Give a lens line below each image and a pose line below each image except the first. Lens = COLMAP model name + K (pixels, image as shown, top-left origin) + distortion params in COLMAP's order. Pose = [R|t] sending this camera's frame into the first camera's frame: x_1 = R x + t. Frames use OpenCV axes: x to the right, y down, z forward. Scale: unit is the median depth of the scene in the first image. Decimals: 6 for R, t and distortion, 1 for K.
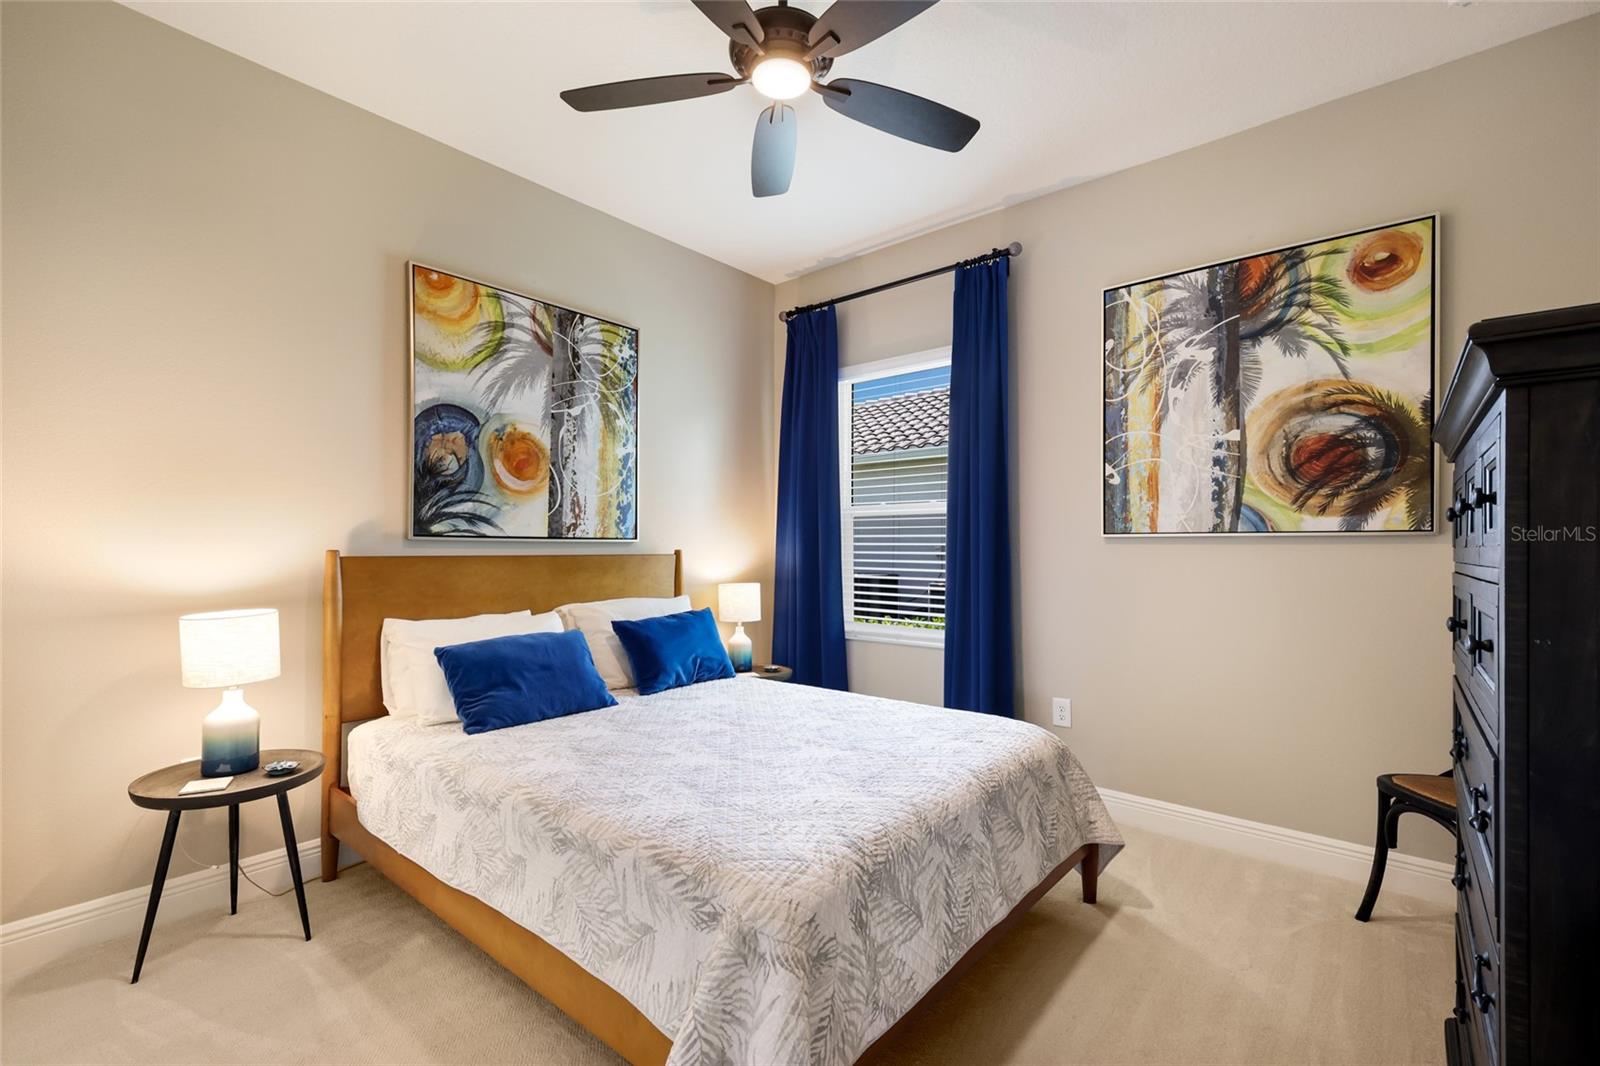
lens RADIAL K [[703.3, 0, 800.2], [0, 703.3, 544.9], [0, 0, 1]] dist [0.011386, 0.000285]
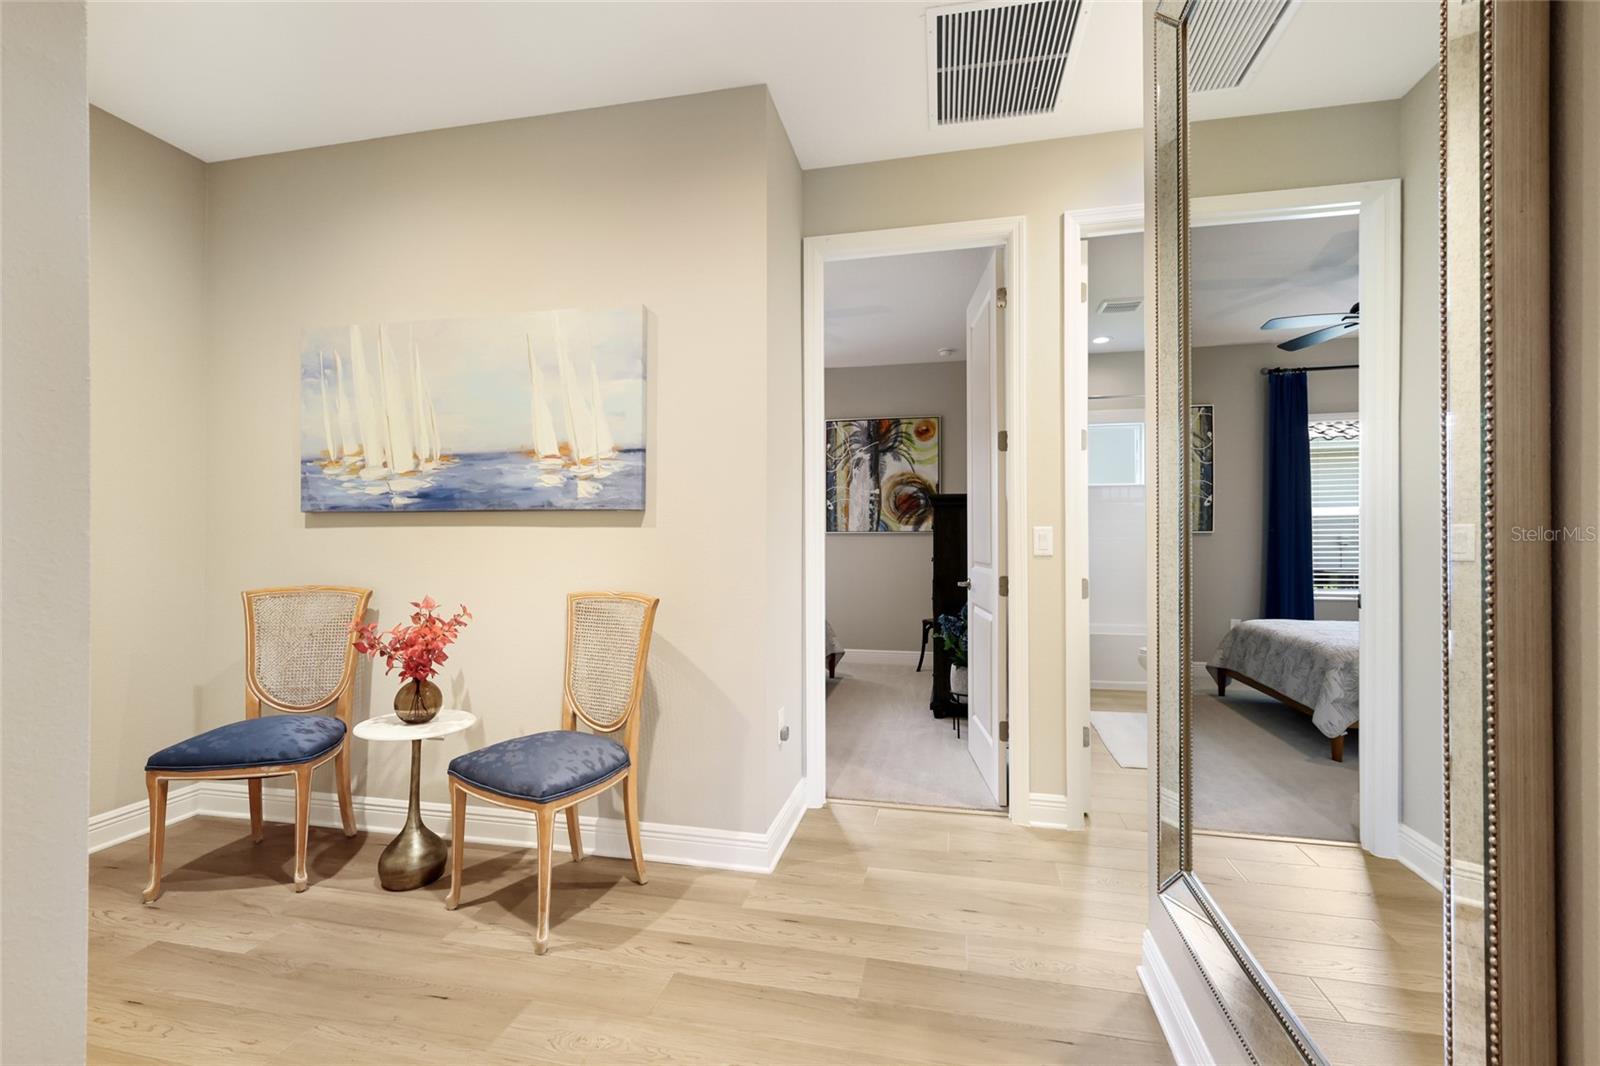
lens RADIAL K [[703.3, 0, 797.2], [0, 703.3, 533.3], [0, 0, 1]] dist [0.011386, 0.000285]
pose [[0.886178, 0.001687, 0.463341, -0.747389], [0.000354, 0.999991, -0.004319, -0.001525], [-0.463344, 0.003991, 0.886170, -1.011465]]
